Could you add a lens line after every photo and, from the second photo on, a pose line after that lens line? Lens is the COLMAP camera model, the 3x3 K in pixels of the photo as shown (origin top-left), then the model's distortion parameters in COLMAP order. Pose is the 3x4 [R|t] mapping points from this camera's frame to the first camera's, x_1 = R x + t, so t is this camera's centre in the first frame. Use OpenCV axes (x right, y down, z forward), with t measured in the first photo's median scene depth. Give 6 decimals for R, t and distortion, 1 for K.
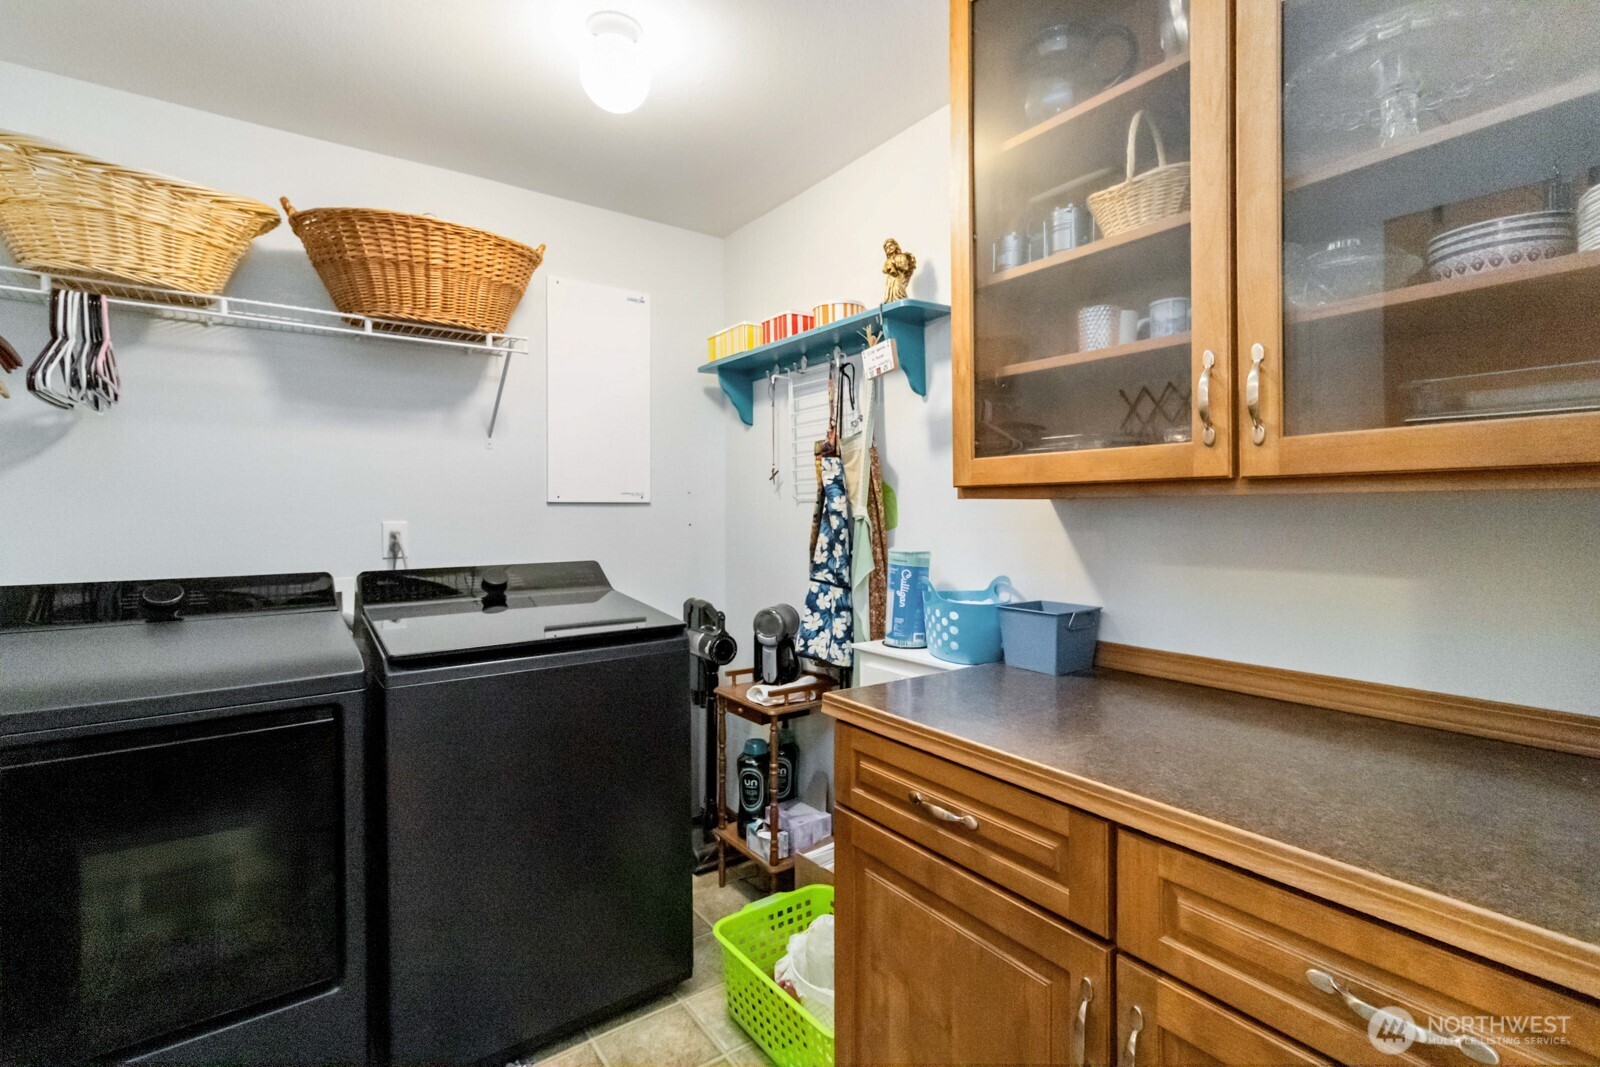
lens RADIAL K [[766.8, 0, 806.3], [0, 766.8, 521.0], [0, 0, 1]] dist [0.004032, -0.001310]
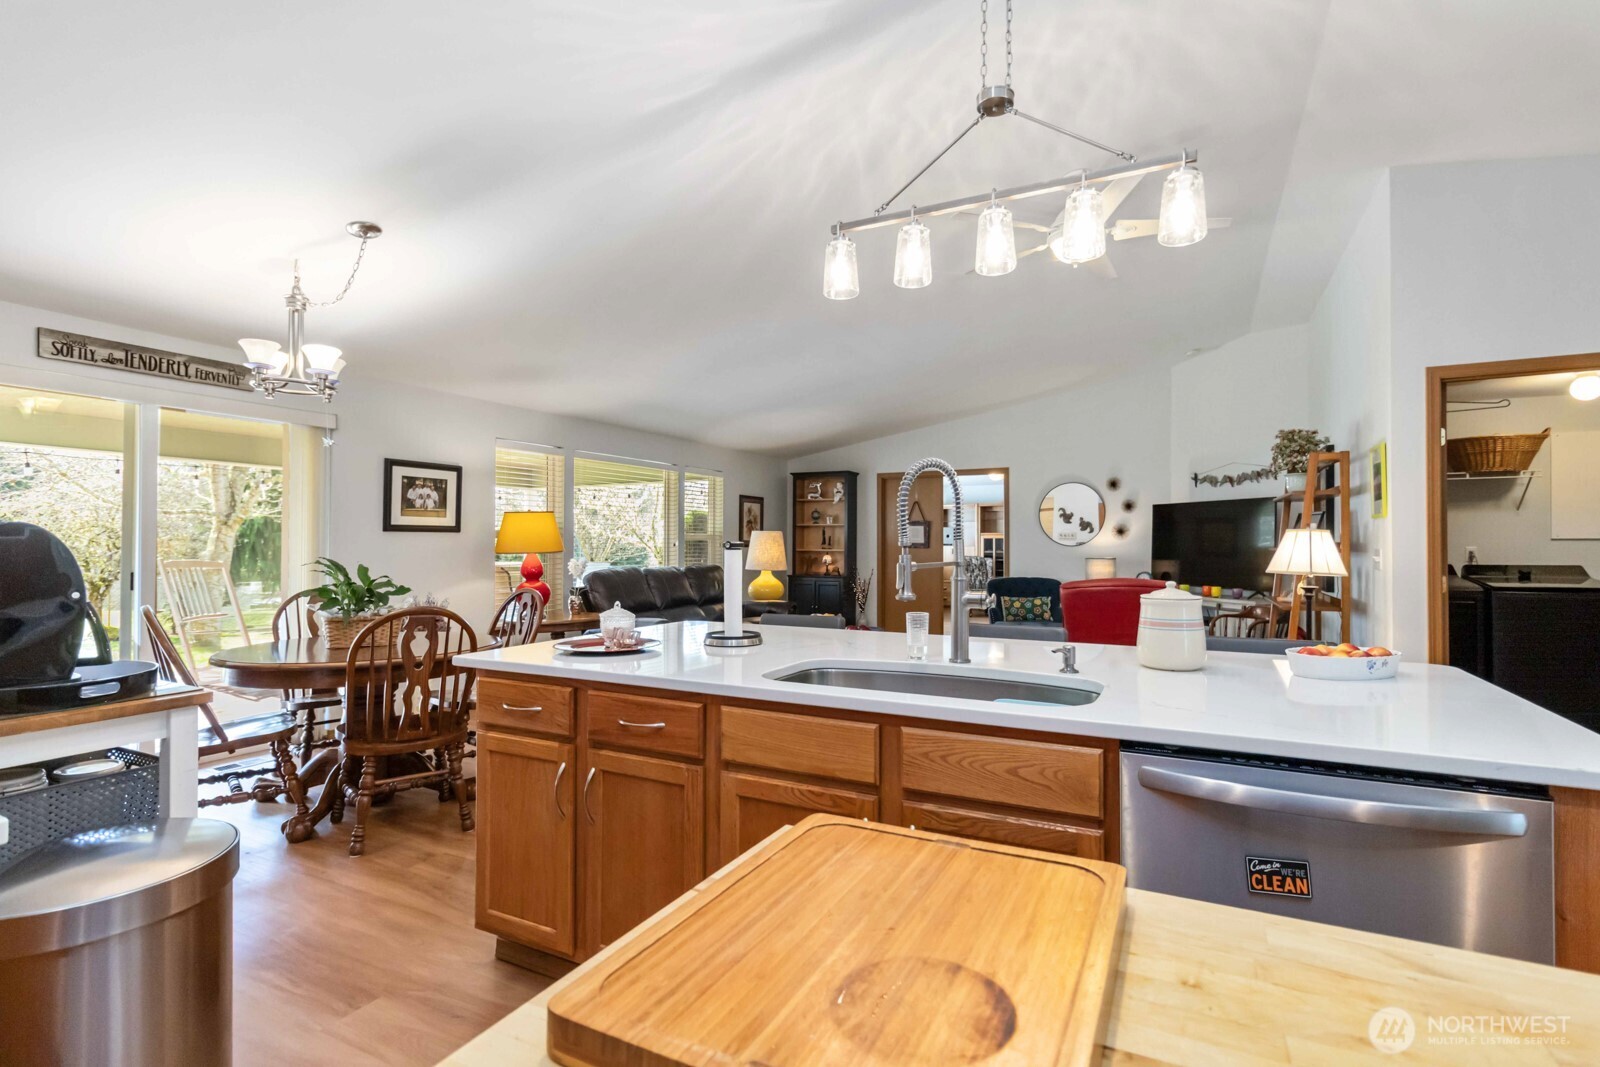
lens RADIAL K [[766.8, 0, 800.2], [0, 766.8, 537.4], [0, 0, 1]] dist [0.004032, -0.001310]
pose [[0.452340, -0.005219, -0.891830, 0.779680], [-0.019516, 0.999686, -0.015749, 0.057995], [0.891632, 0.024529, 0.452096, -2.293828]]
